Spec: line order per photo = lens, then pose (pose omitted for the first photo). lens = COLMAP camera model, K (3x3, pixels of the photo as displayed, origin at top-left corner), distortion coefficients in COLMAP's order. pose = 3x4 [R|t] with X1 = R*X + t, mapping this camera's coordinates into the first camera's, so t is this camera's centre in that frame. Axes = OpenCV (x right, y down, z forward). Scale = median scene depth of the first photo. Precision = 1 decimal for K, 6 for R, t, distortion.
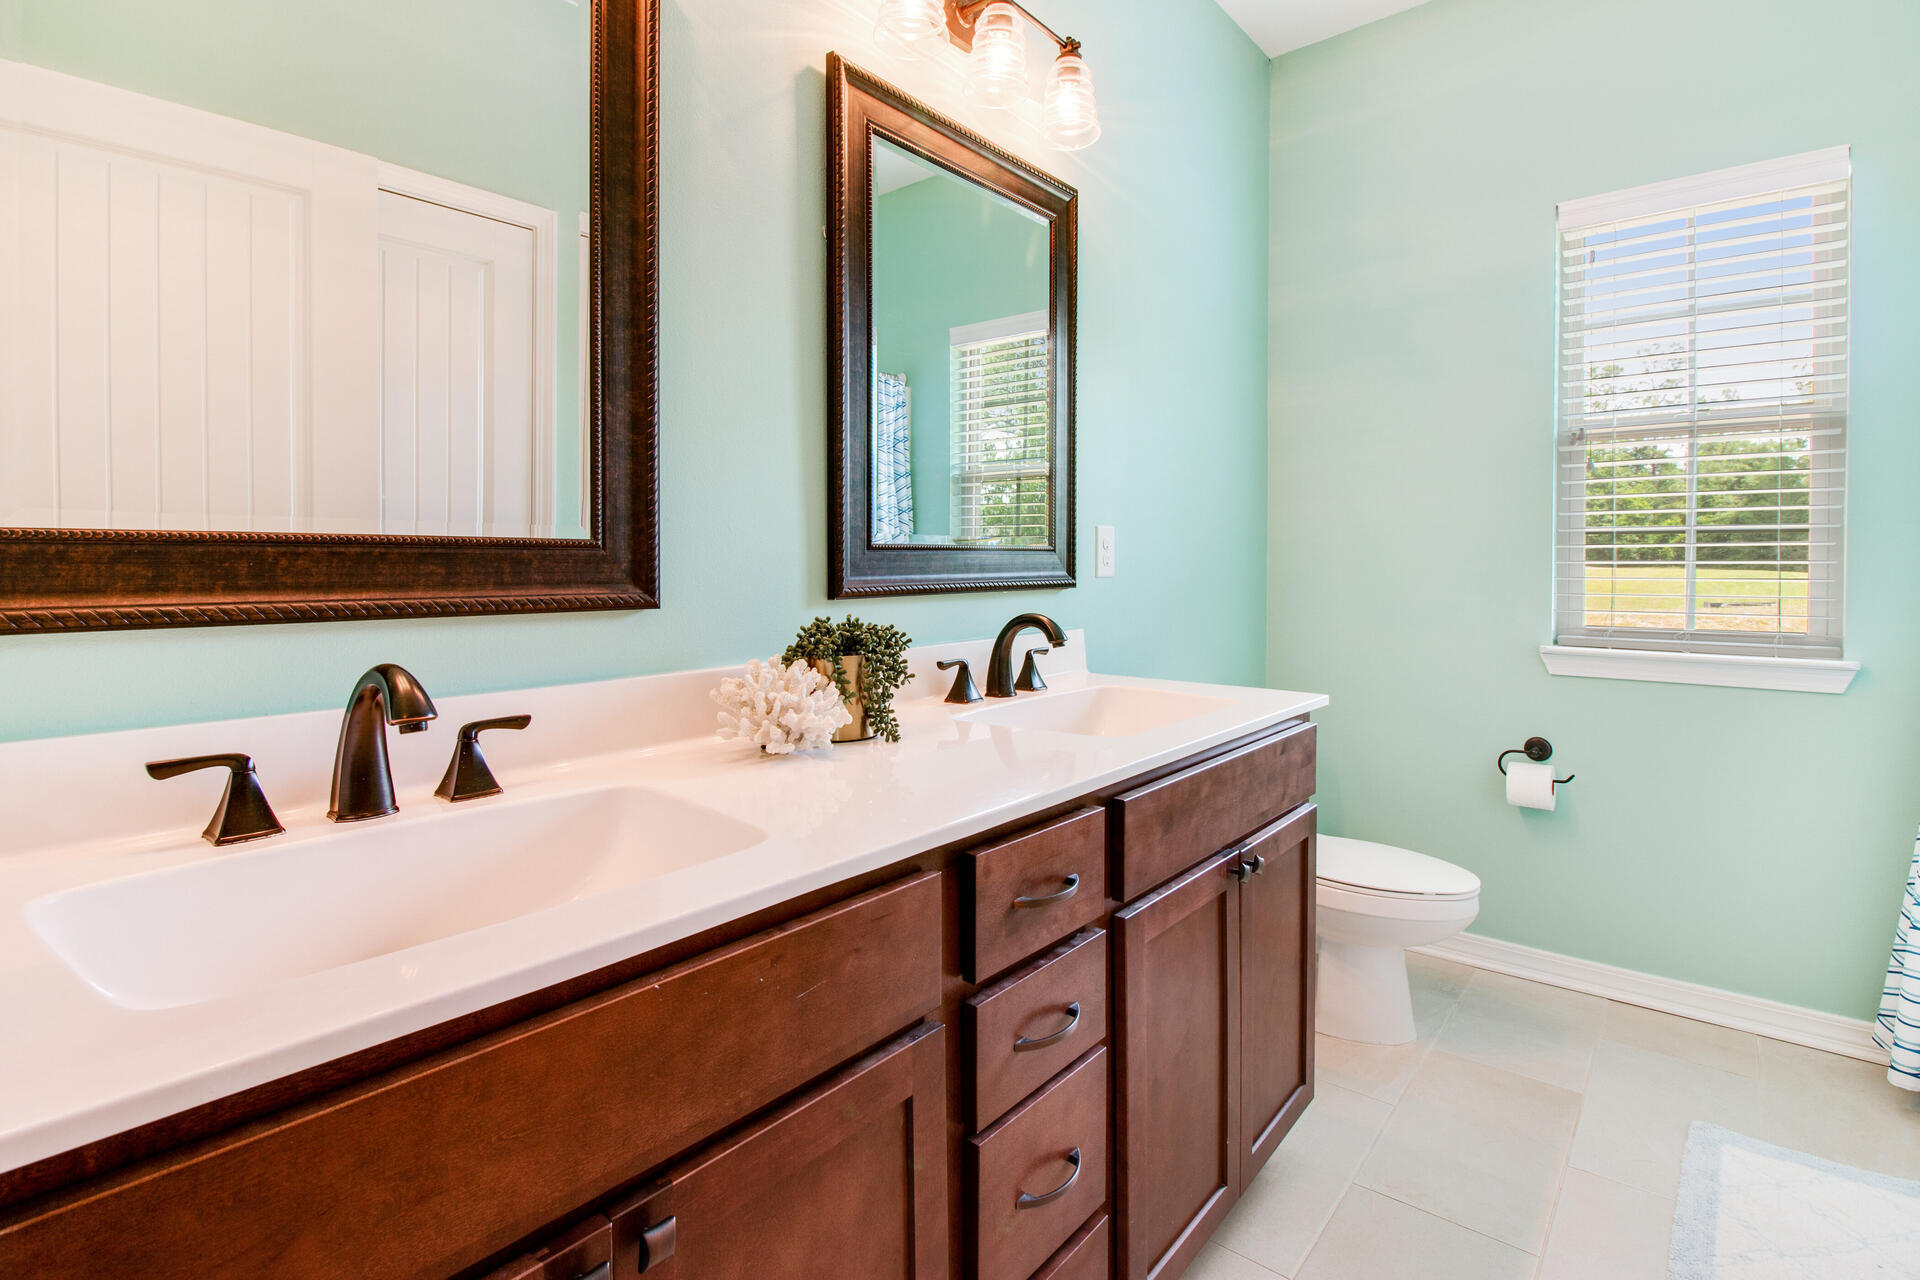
lens RADIAL K [[961.7, 0, 953.8], [0, 961.7, 547.8], [0, 0, 1]] dist [0.000800, -0.008707]
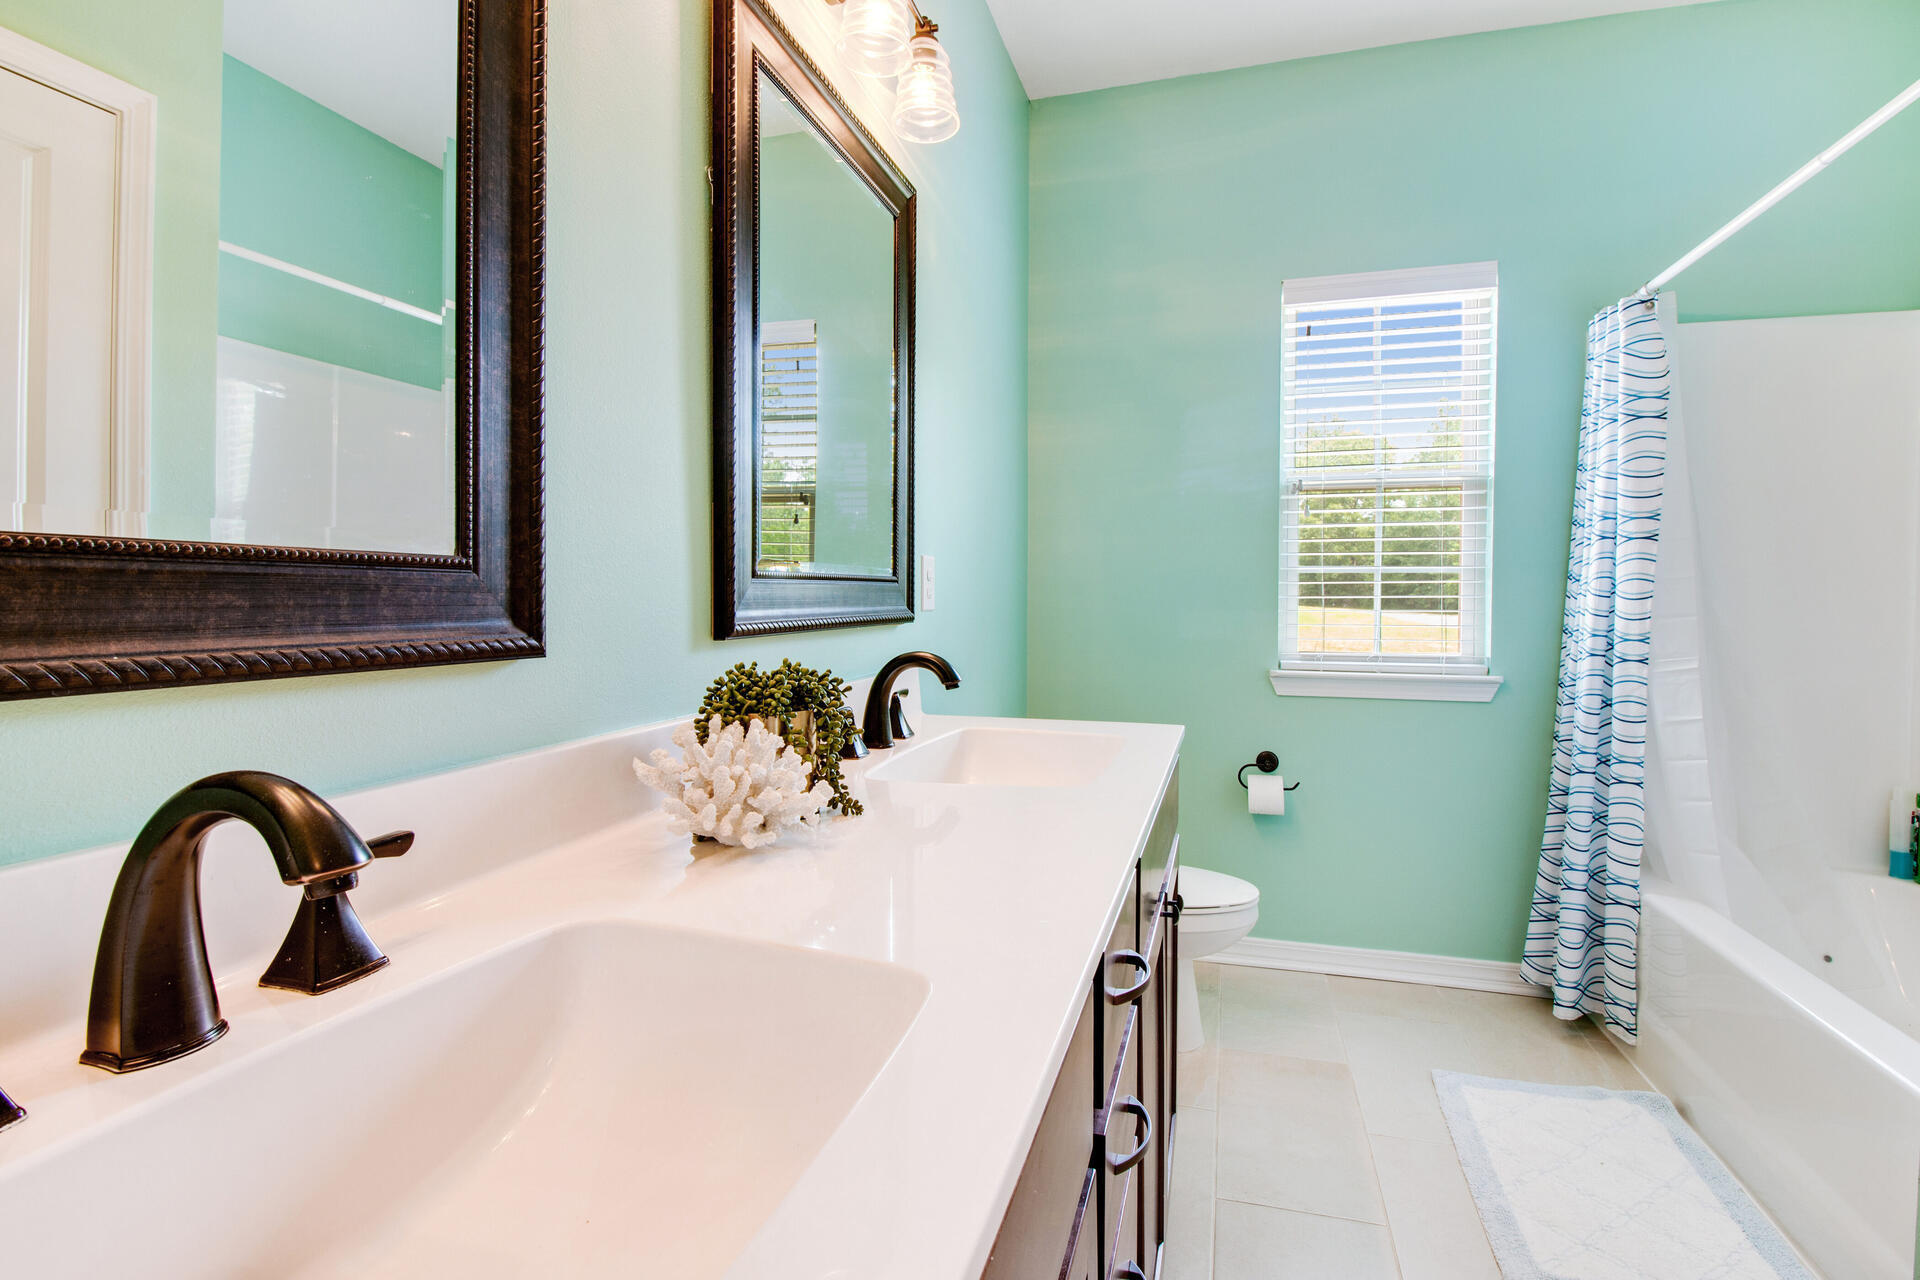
lens RADIAL K [[942.5, 0, 951.3], [0, 942.5, 592.8], [0, 0, 1]] dist [0.000045, -0.014976]
pose [[0.912053, 0.004474, 0.410049, -0.310752], [-0.008918, 0.999920, 0.008927, 0.007267], [-0.409976, -0.011799, 0.912020, 0.244843]]
